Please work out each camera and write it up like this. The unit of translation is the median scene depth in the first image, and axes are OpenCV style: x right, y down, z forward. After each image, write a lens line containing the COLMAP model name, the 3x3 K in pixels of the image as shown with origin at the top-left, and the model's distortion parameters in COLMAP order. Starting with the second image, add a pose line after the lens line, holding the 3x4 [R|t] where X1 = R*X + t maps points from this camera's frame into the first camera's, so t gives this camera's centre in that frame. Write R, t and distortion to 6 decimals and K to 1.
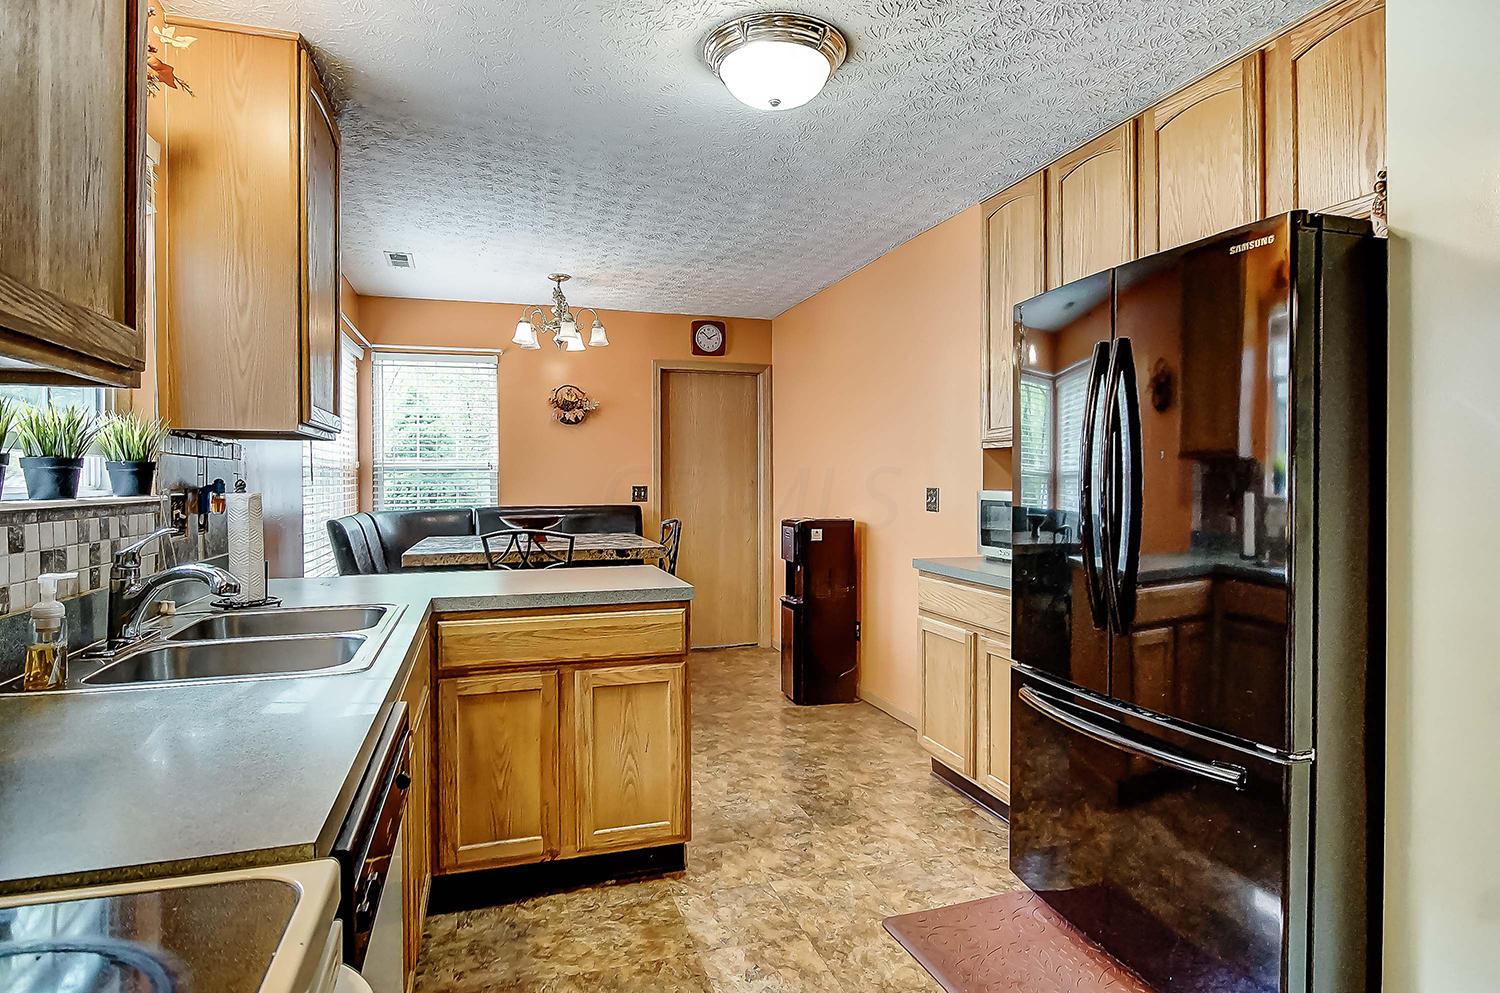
lens RADIAL K [[818.6, 0, 748.4], [0, 818.6, 488.7], [0, 0, 1]] dist [0.003677, -0.011672]
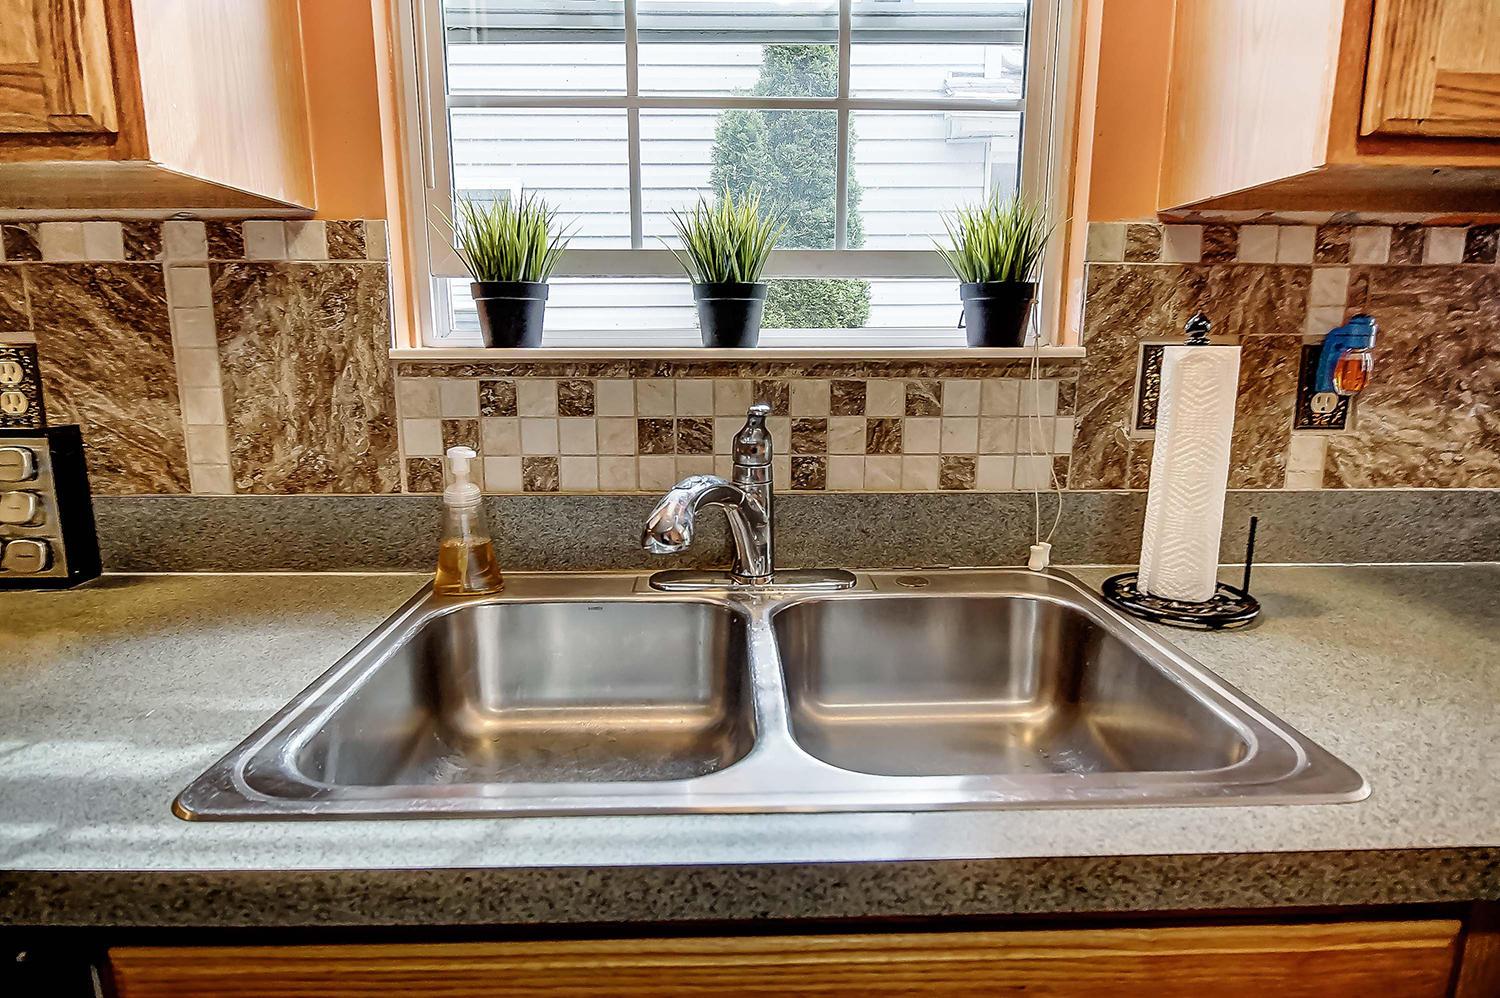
lens RADIAL K [[818.6, 0, 748.2], [0, 818.6, 503.9], [0, 0, 1]] dist [0.003677, -0.011672]
pose [[-0.288655, 0.183287, -0.939726, -0.112379], [-0.007463, 0.981045, 0.193639, 0.005285], [0.957404, 0.062908, -0.281815, 0.743806]]
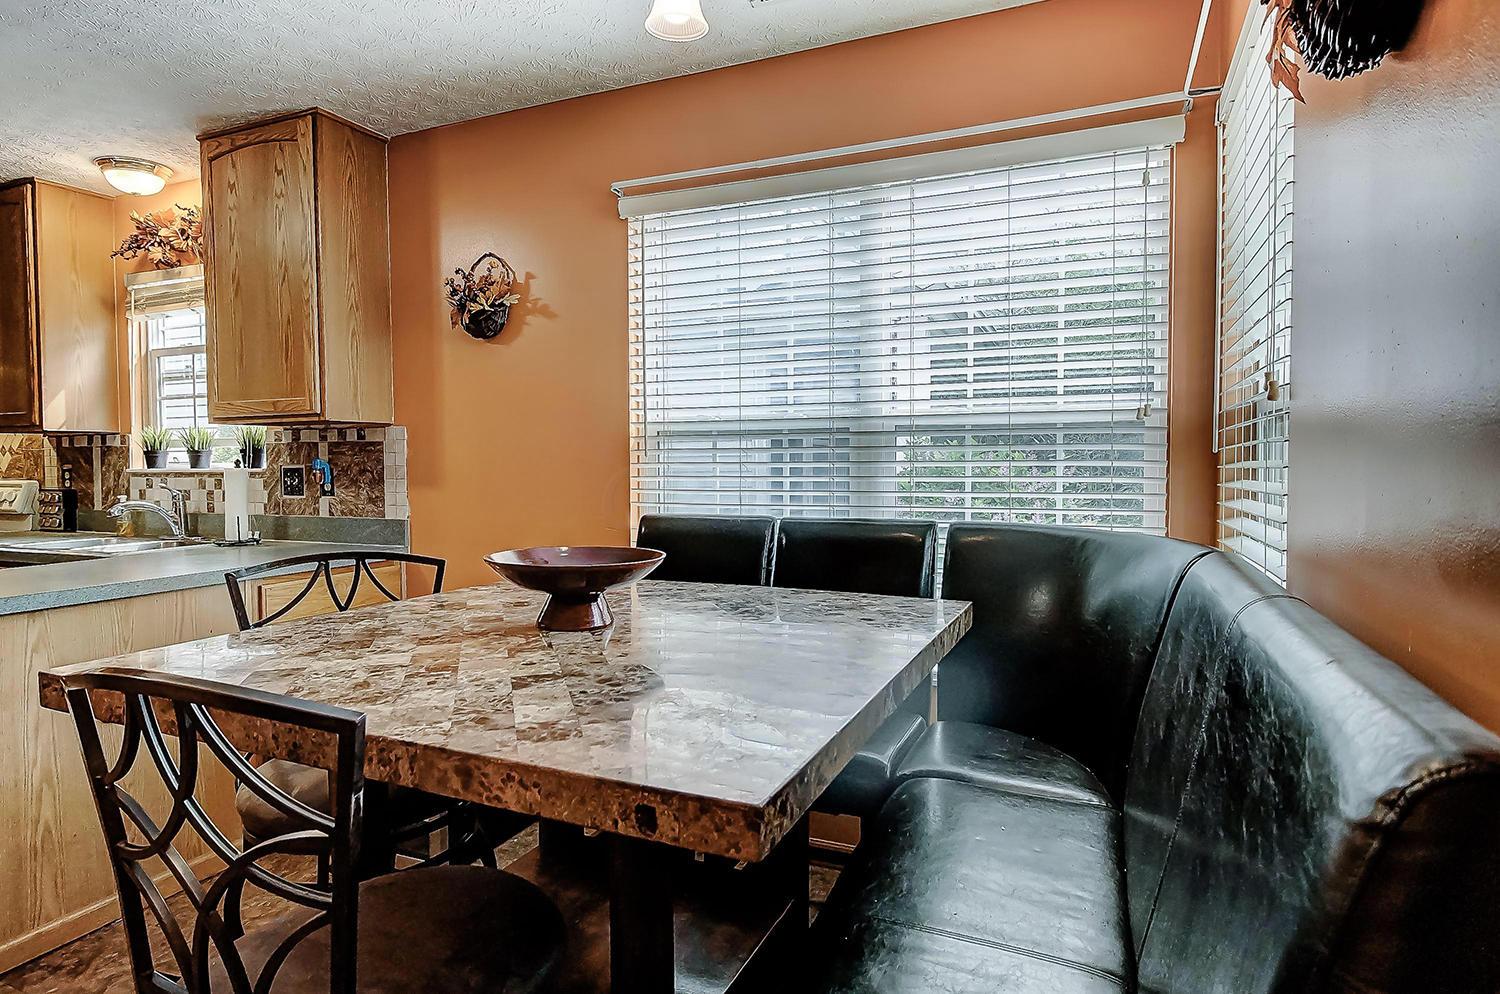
lens RADIAL K [[818.6, 0, 761.8], [0, 818.6, 483.9], [0, 0, 1]] dist [0.003677, -0.011672]
pose [[-0.648330, 0.032111, -0.760682, -0.085391], [0.001406, 0.999159, 0.040980, -0.021248], [0.761358, 0.025499, -0.647830, 2.224713]]
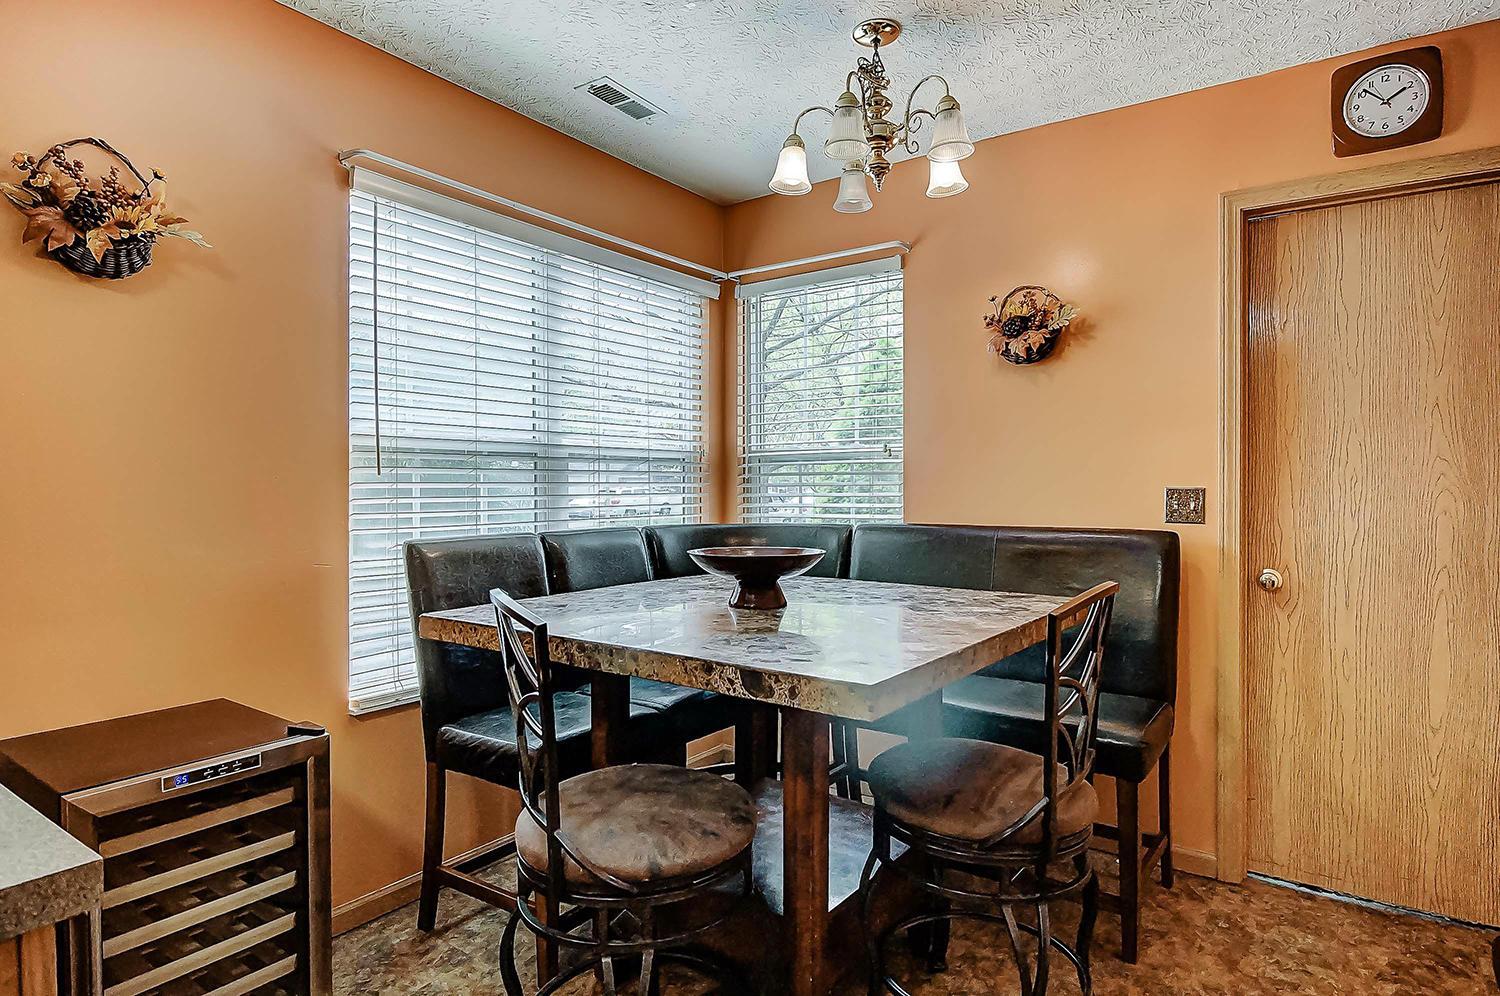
lens RADIAL K [[818.6, 0, 757.2], [0, 818.6, 483.4], [0, 0, 1]] dist [0.003677, -0.011672]
pose [[0.605142, 0.002236, -0.796114, 0.177086], [-0.008119, 0.999961, -0.003363, -0.005073], [0.796076, 0.008499, 0.605137, 1.241883]]
